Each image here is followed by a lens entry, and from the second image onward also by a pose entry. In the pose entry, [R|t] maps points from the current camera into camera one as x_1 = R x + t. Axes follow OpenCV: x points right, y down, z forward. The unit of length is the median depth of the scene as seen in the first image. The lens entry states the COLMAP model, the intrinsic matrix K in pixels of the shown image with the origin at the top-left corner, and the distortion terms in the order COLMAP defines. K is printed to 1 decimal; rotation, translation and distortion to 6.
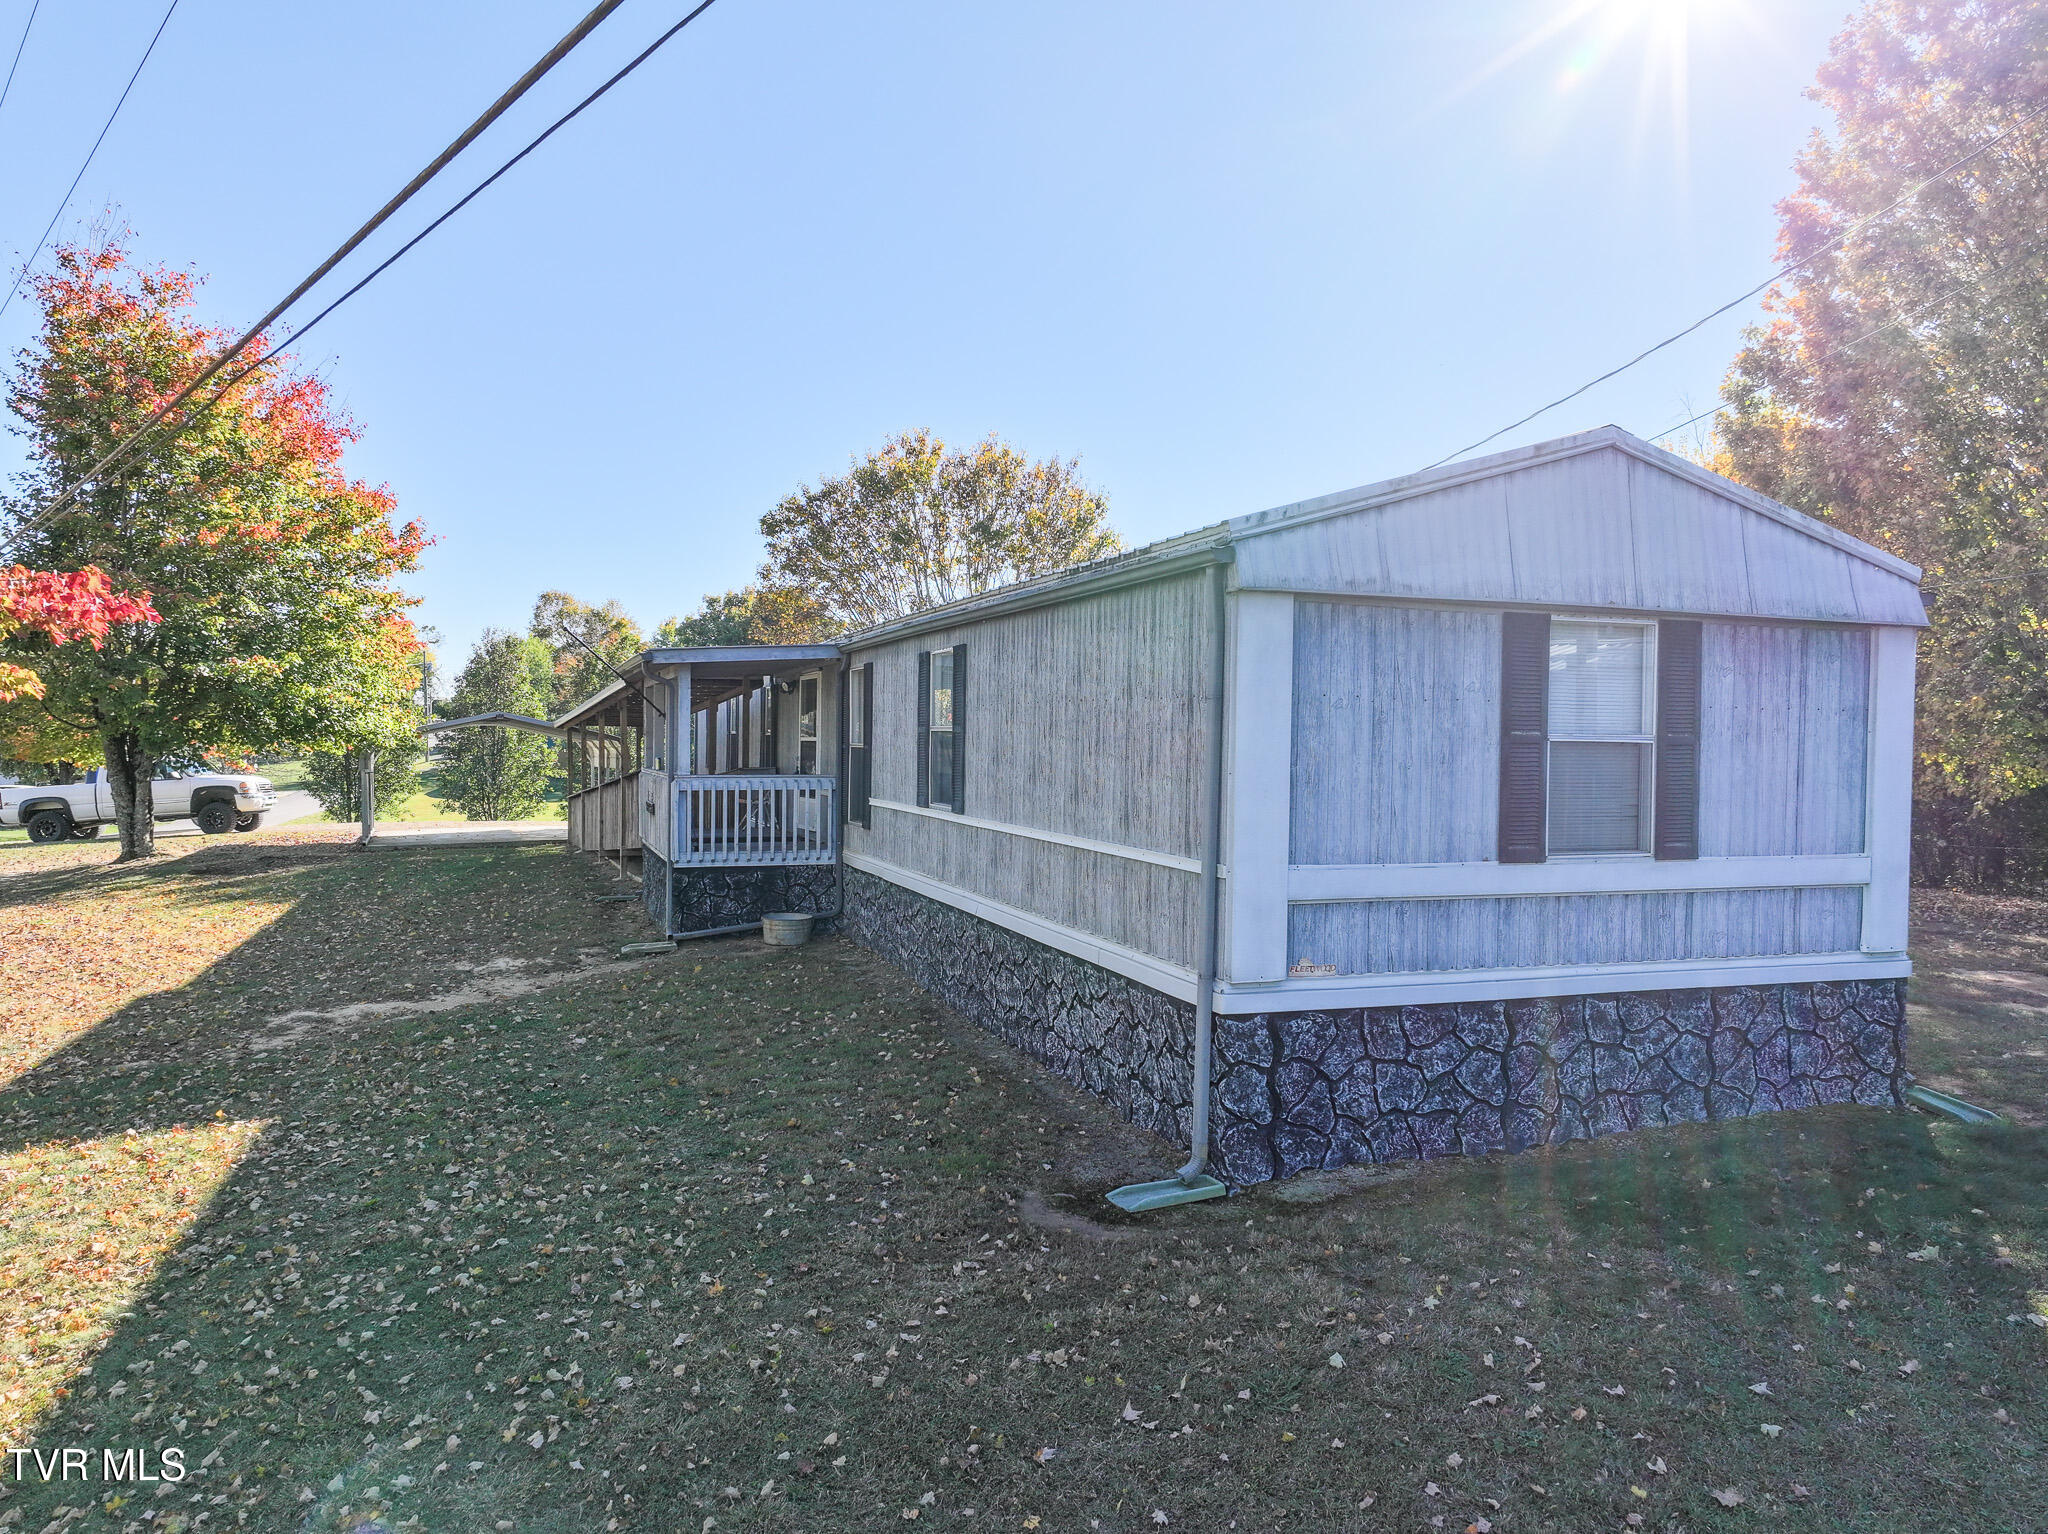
lens RADIAL K [[1455.0, 0, 1030.4], [0, 1455.0, 763.2], [0, 0, 1]] dist [0.009668, -0.001076]
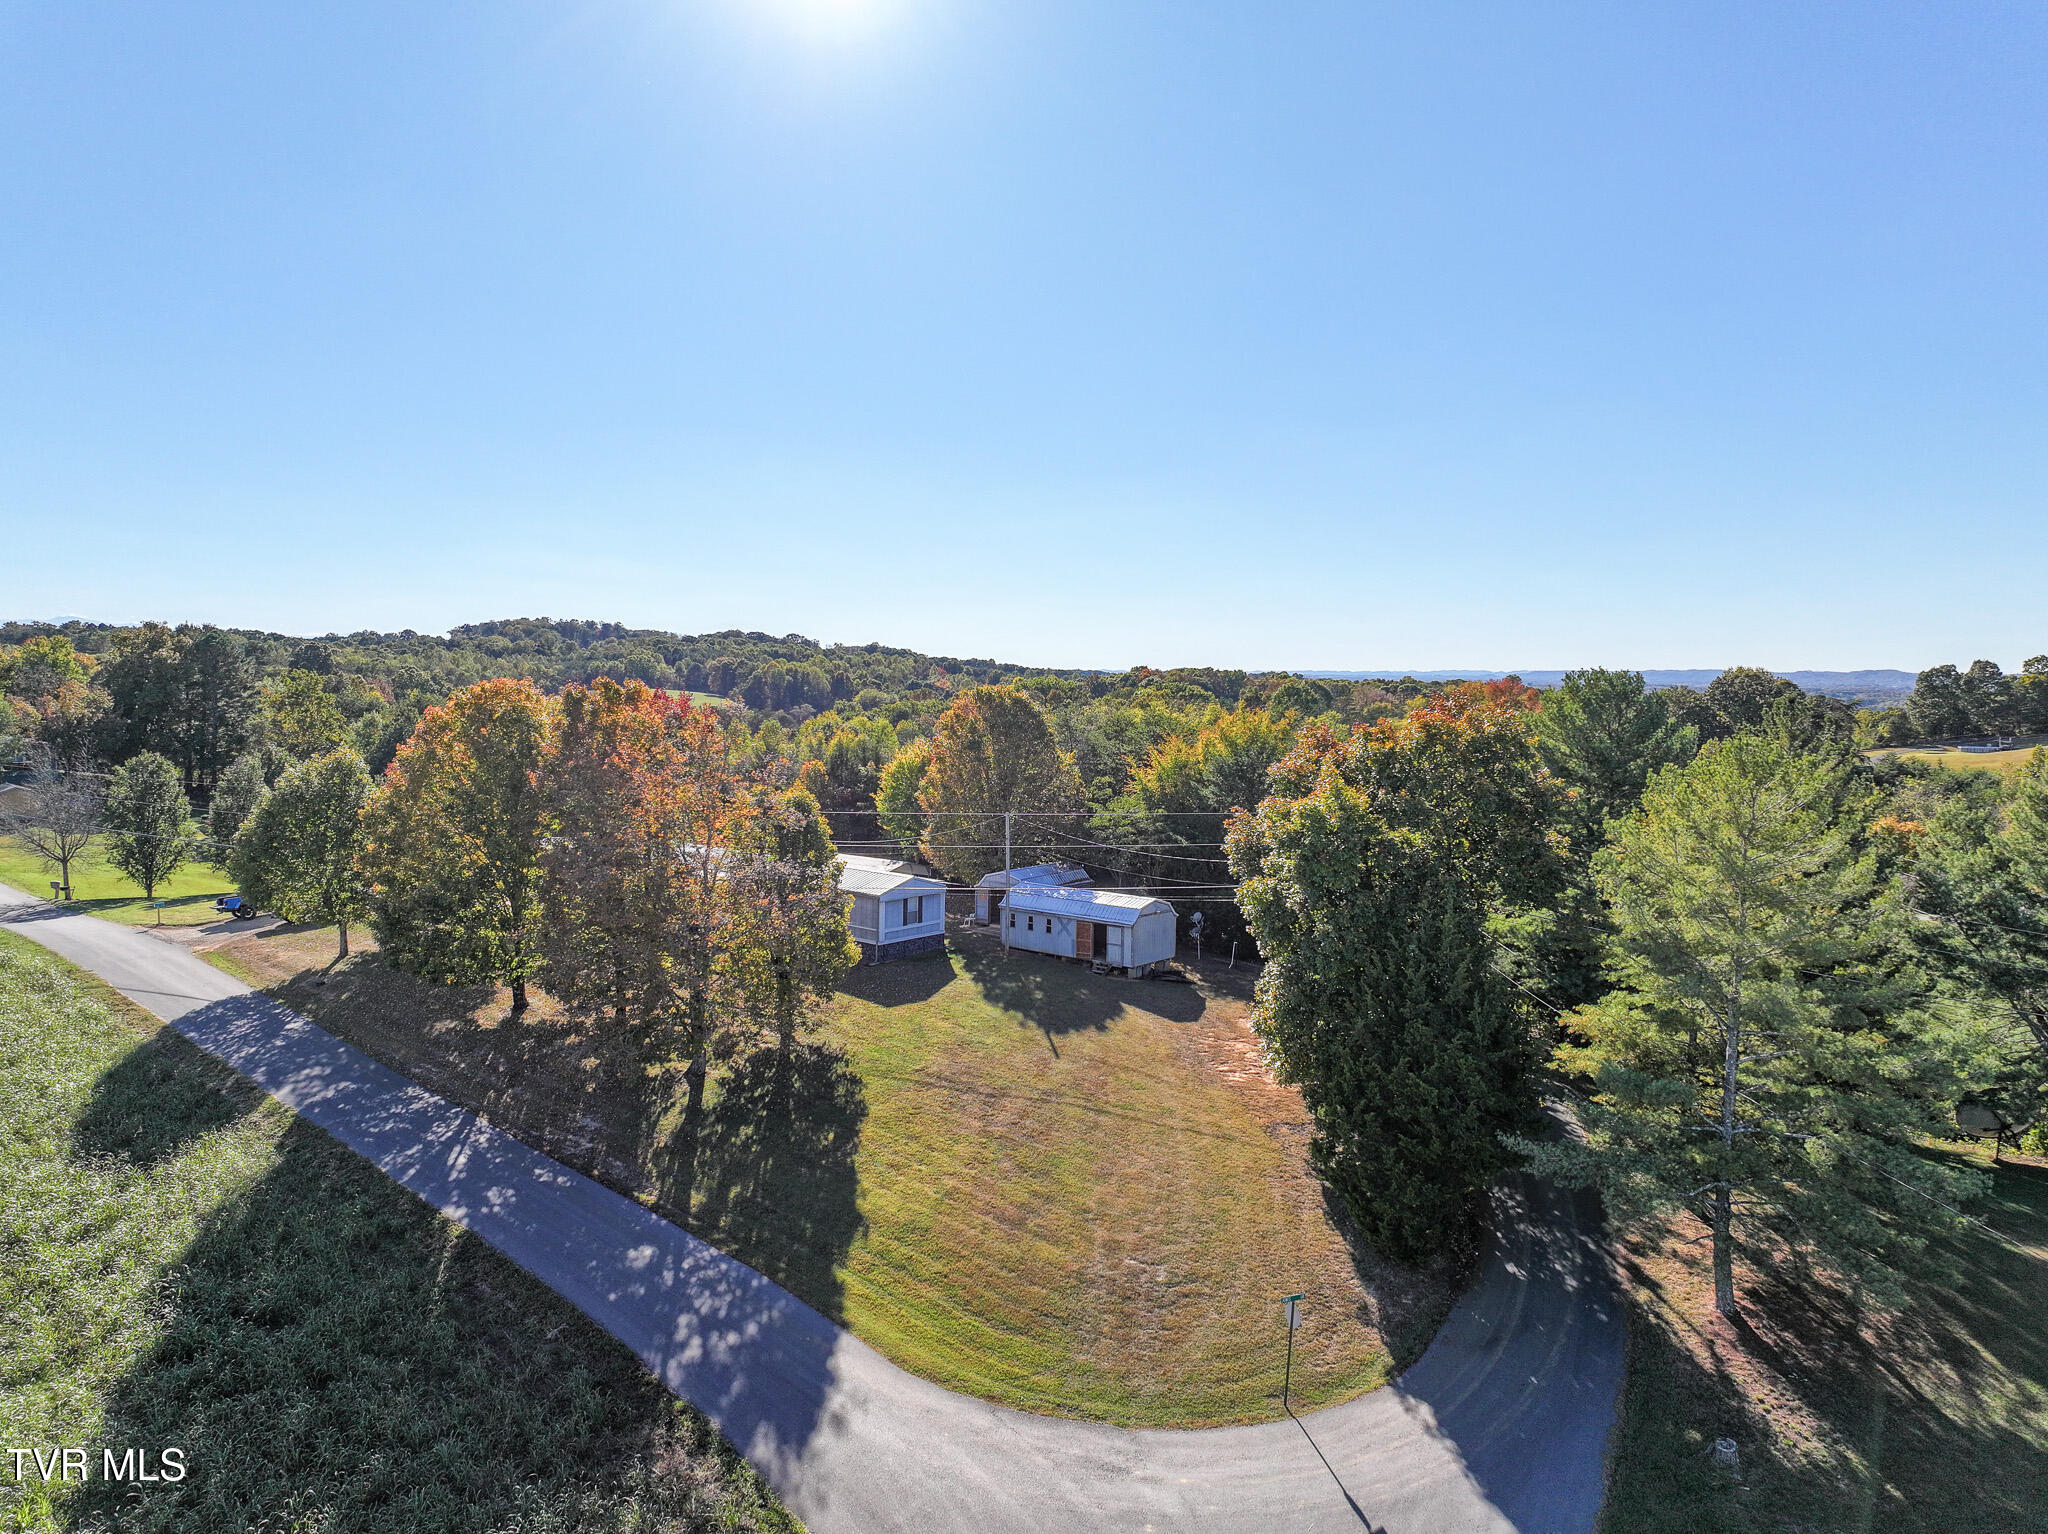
lens RADIAL K [[1455.0, 0, 1023.6], [0, 1455.0, 767.9], [0, 0, 1]] dist [0.009668, -0.001076]
pose [[0.870238, -0.035532, 0.491348, -3.361957], [0.008225, 0.998304, 0.057624, -1.395476], [-0.492563, -0.046105, 0.869055, -7.033870]]
